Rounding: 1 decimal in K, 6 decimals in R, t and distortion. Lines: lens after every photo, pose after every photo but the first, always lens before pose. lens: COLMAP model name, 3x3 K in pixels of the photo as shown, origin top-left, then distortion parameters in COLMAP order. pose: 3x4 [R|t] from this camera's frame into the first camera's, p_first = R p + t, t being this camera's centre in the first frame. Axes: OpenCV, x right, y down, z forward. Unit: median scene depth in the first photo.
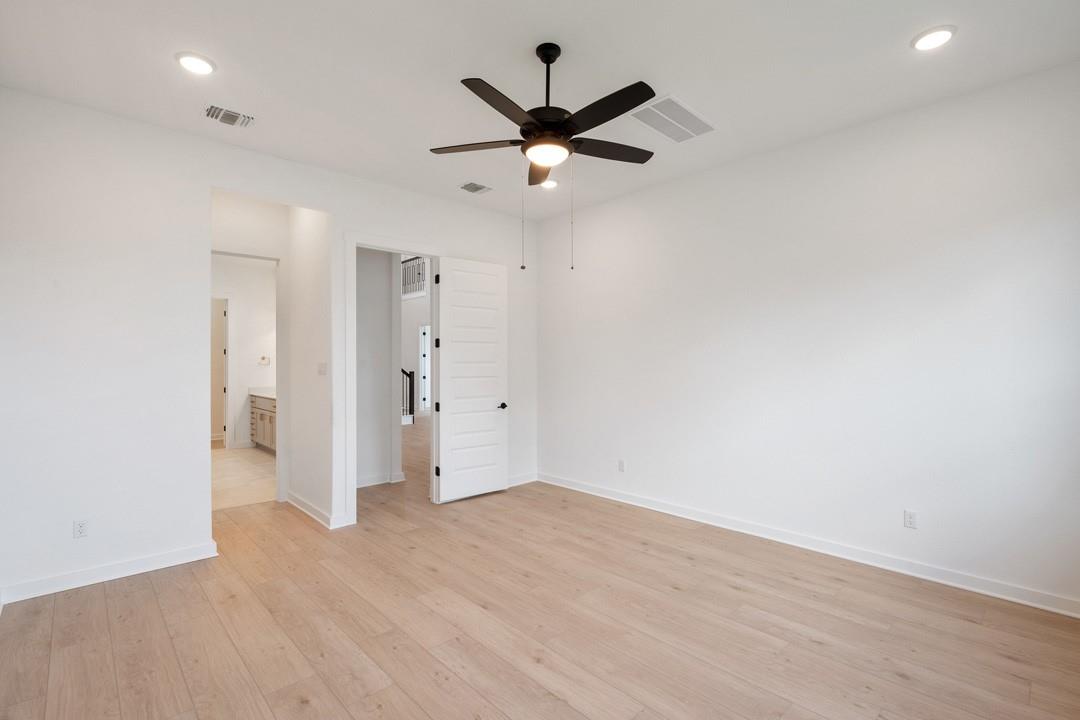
lens RADIAL K [[489.9, 0, 539.6], [0, 489.9, 361.8], [0, 0, 1]] dist [0.003405, -0.009041]
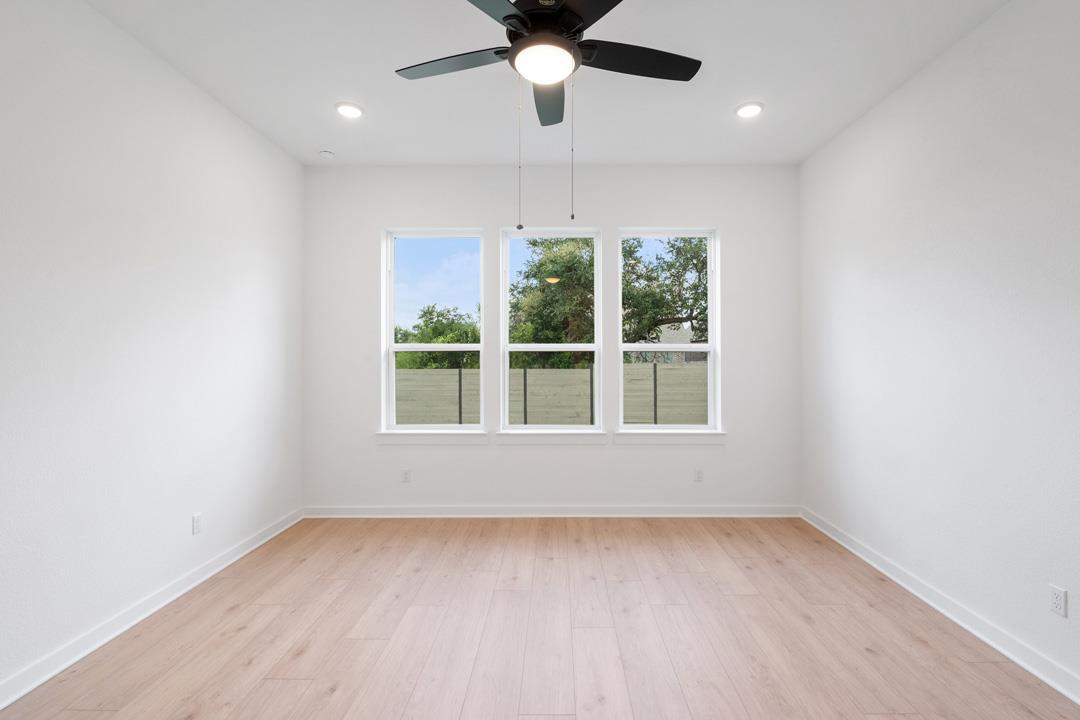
lens RADIAL K [[496.2, 0, 555.8], [0, 496.2, 356.4], [0, 0, 1]] dist [-0.002935, -0.001244]
pose [[-0.729284, 0.001968, 0.684208, -0.488147], [-0.000070, 0.999996, -0.002951, 0.004533], [-0.684211, -0.002200, -0.729281, 1.518988]]
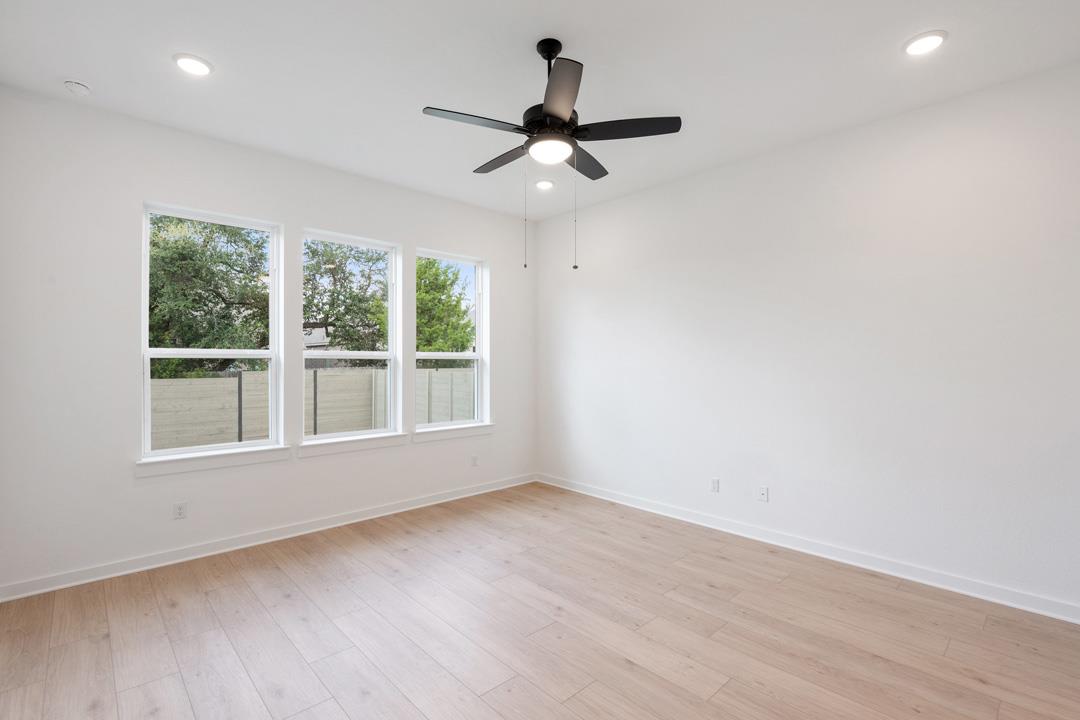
lens RADIAL K [[489.9, 0, 539.6], [0, 489.9, 361.8], [0, 0, 1]] dist [0.003405, -0.009041]
pose [[-0.999992, 0.003276, 0.002191, 0.037378], [0.003267, 0.999988, -0.003777, 0.002319], [-0.002203, -0.003770, -0.999990, 1.986154]]
